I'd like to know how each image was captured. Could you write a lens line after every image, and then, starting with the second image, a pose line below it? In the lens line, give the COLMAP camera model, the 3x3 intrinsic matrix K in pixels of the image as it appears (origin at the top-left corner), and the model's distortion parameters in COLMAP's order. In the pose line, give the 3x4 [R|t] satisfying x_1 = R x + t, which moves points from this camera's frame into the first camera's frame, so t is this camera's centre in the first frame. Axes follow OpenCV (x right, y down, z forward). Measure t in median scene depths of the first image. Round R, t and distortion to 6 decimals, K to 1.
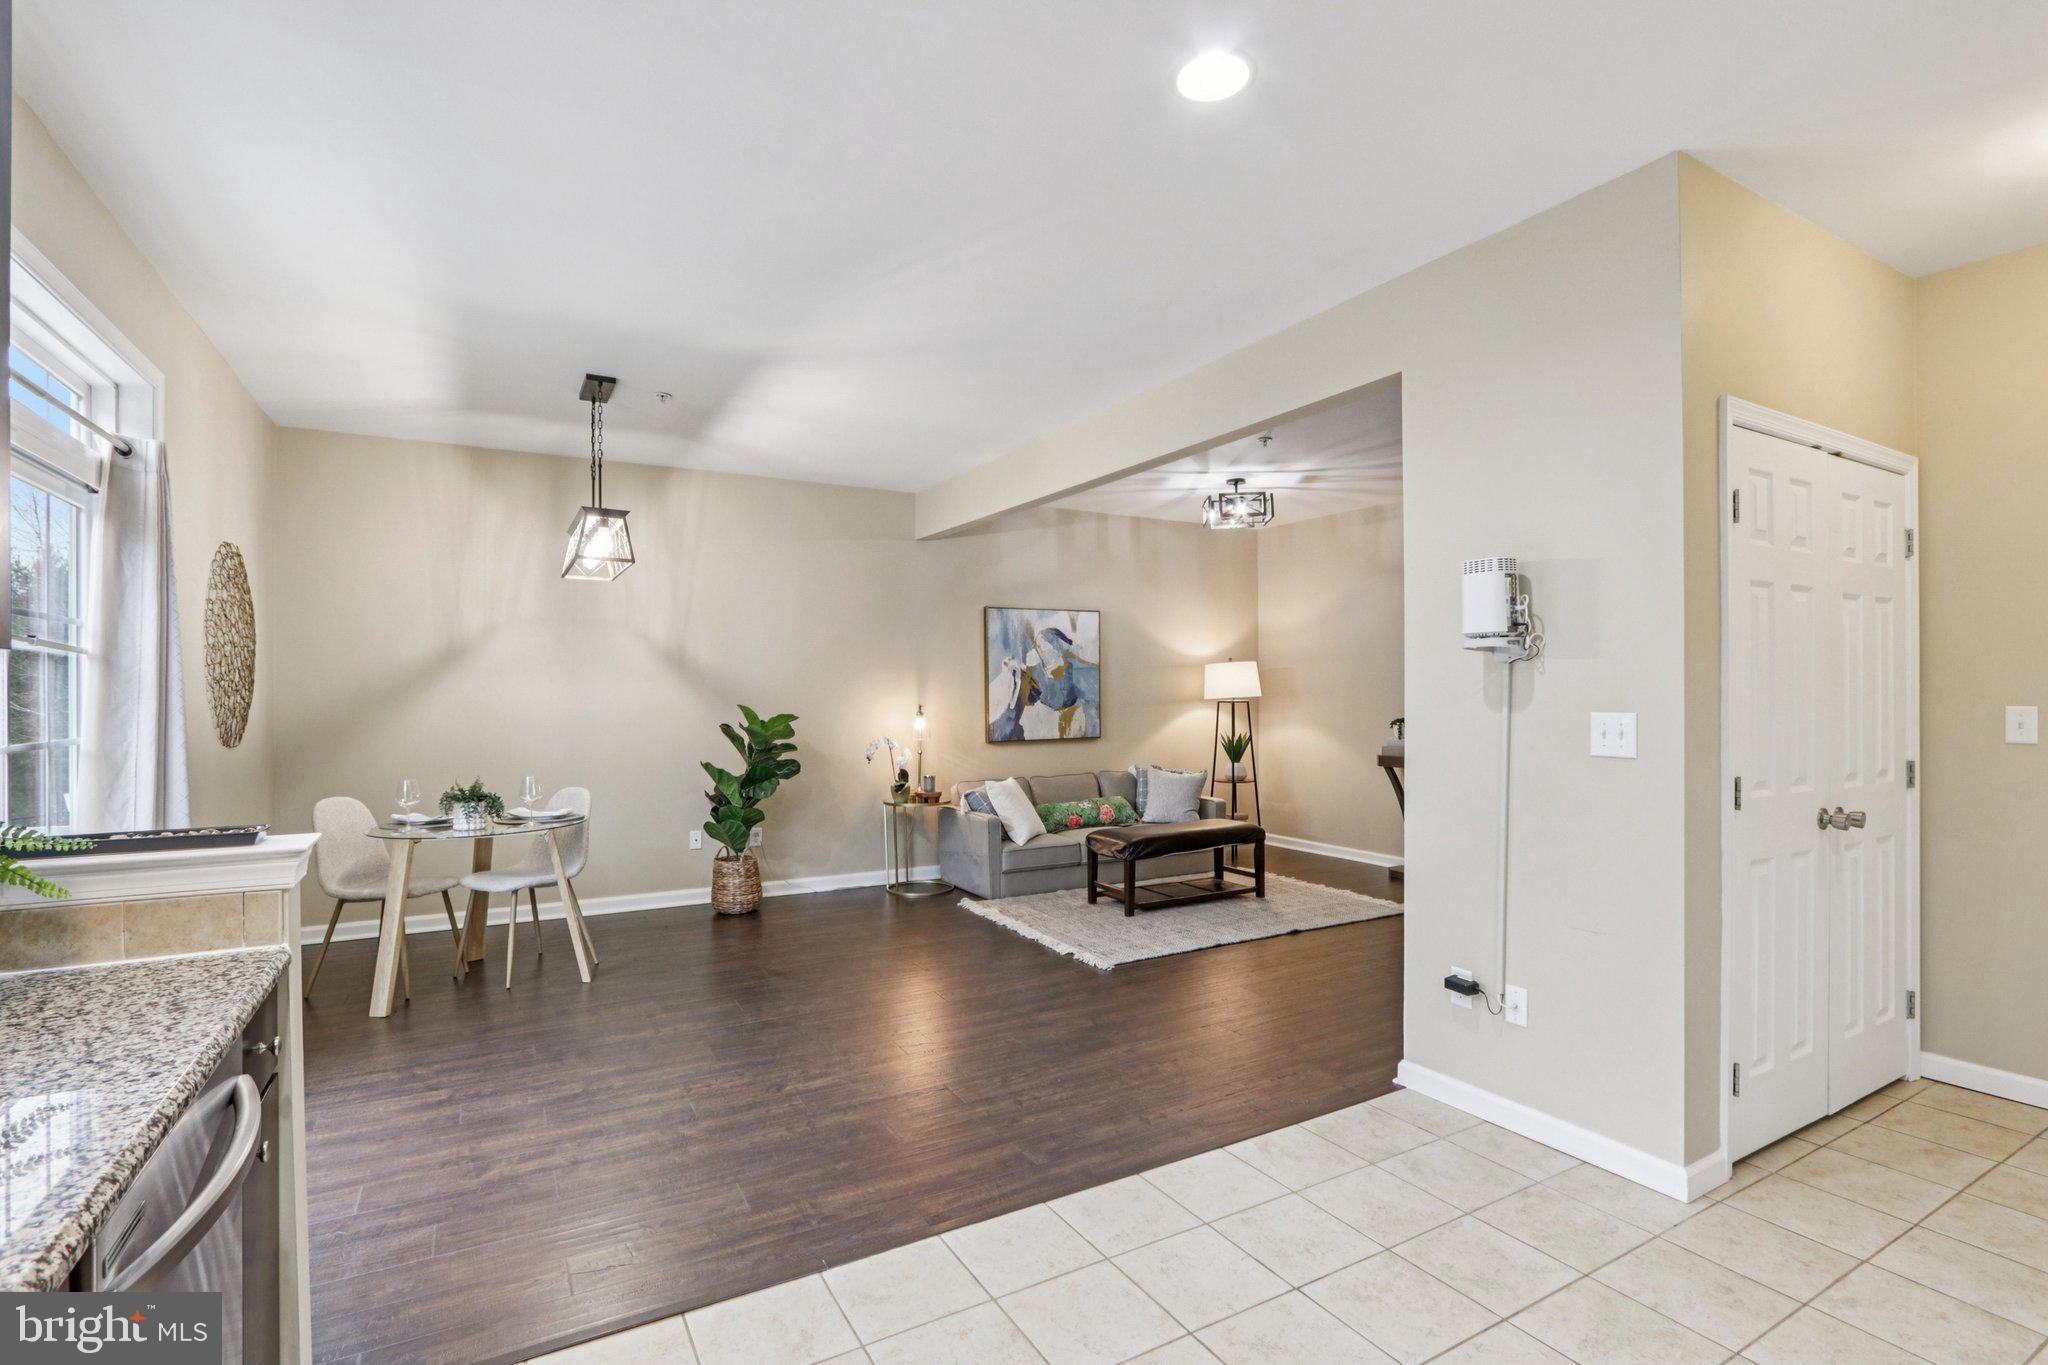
lens RADIAL K [[955.9, 0, 1021.2], [0, 955.9, 689.0], [0, 0, 1]] dist [-0.011043, -0.000019]
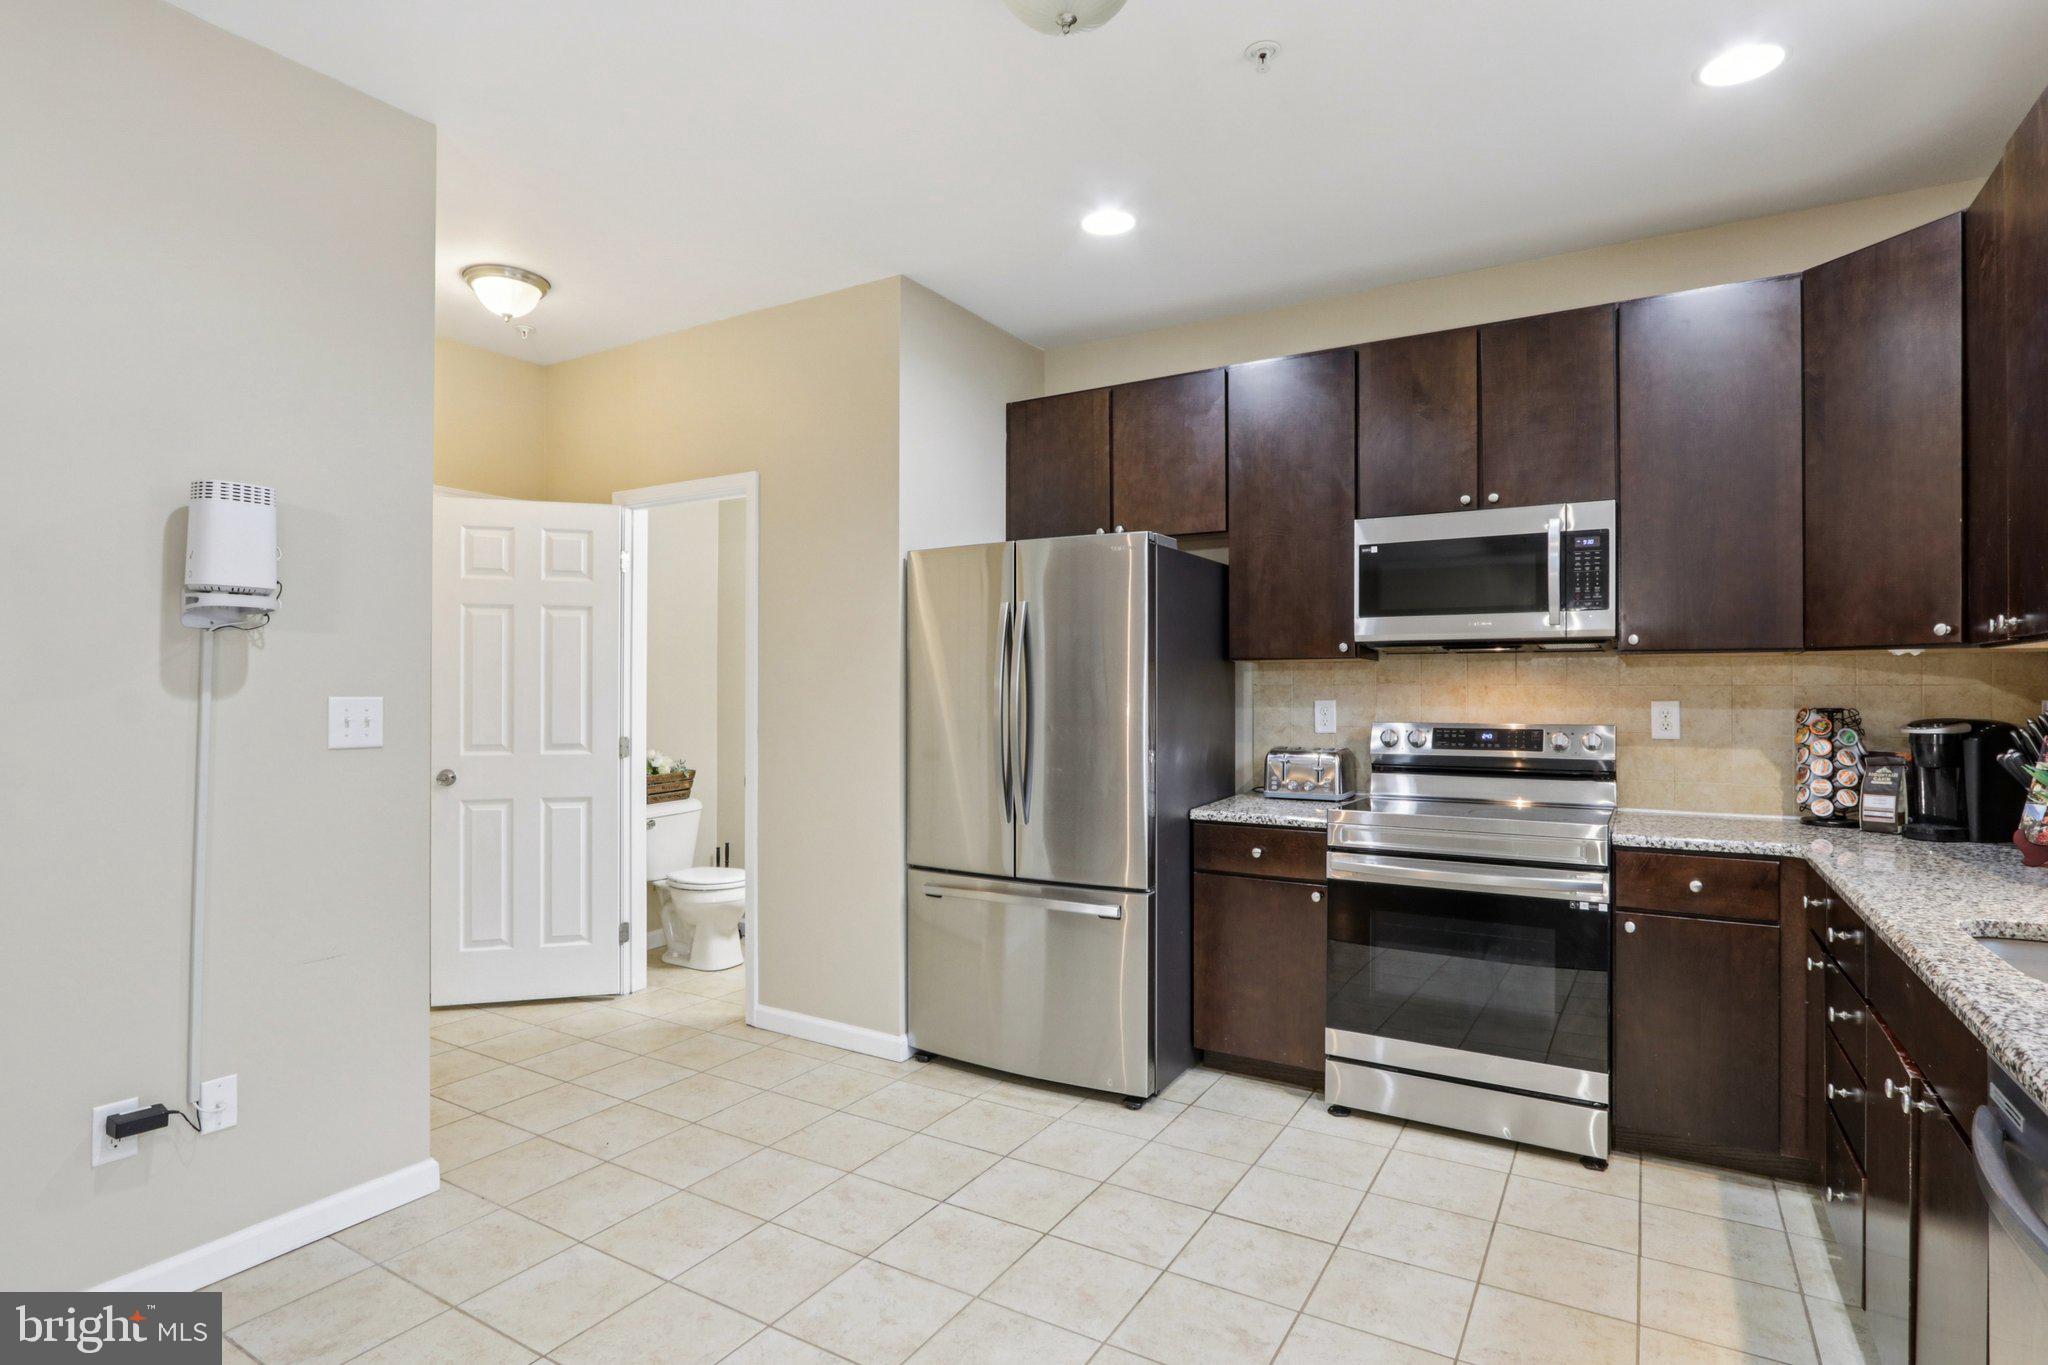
lens RADIAL K [[1045.7, 0, 1030.7], [0, 1045.7, 688.0], [0, 0, 1]] dist [-0.013652, -0.000119]
pose [[-0.491607, 0.003192, 0.870811, -0.211202], [-0.004710, 0.999969, -0.006325, 0.008037], [-0.870804, -0.007211, -0.491577, 0.383030]]
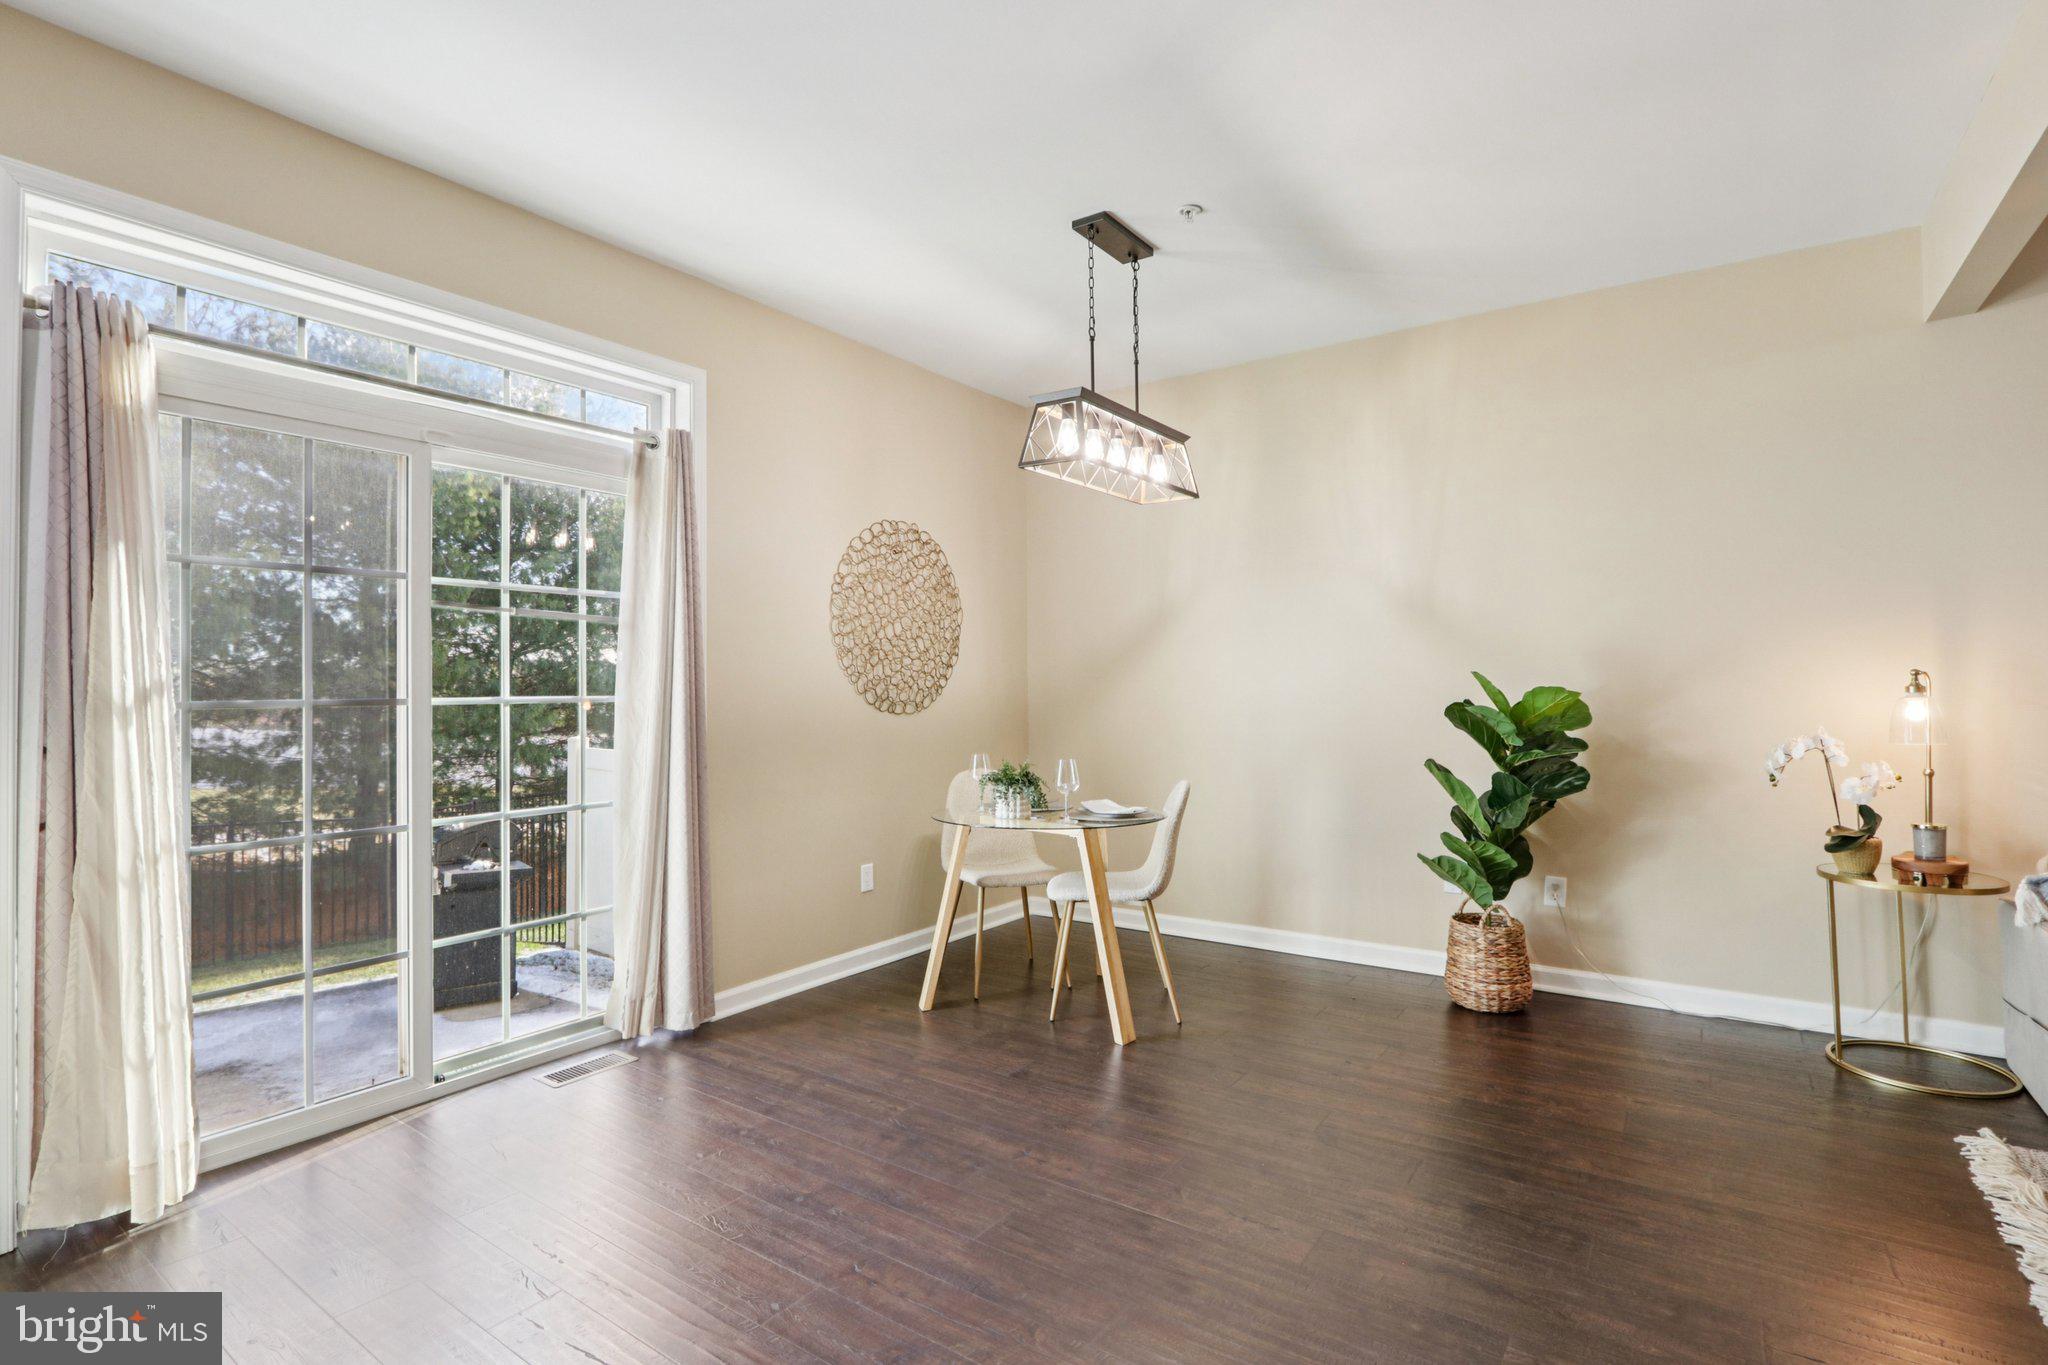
lens RADIAL K [[993.3, 0, 1023.3], [0, 993.3, 669.5], [0, 0, 1]] dist [-0.004455, -0.000103]
pose [[0.425544, -0.019316, -0.904731, 0.145668], [0.010442, 0.999810, -0.016435, 0.019972], [0.904877, -0.002453, 0.425665, 0.411775]]
